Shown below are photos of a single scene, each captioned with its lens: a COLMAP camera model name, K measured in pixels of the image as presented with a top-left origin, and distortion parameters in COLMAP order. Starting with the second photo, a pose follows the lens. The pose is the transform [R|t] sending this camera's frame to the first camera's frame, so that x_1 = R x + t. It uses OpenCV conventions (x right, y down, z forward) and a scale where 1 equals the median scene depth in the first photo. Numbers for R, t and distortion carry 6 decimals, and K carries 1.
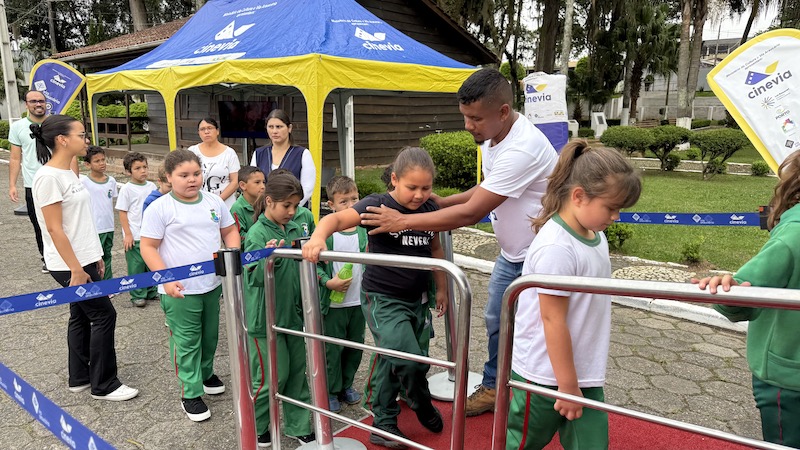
lens RADIAL K [[567.8, 0, 400.7], [0, 567.8, 220.4], [0, 0, 1]] dist [0.055717, -0.059473]
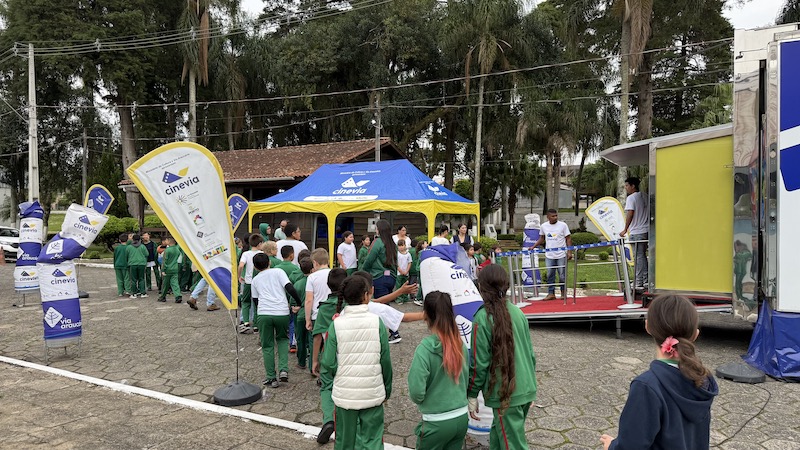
lens RADIAL K [[567.8, 0, 400.5], [0, 567.8, 223.7], [0, 0, 1]] dist [0.055717, -0.059473]
pose [[0.974967, 0.000522, 0.222351, -0.365509], [0.040818, 0.982583, -0.181286, 0.106762], [-0.218573, 0.185824, 0.957964, -0.560855]]
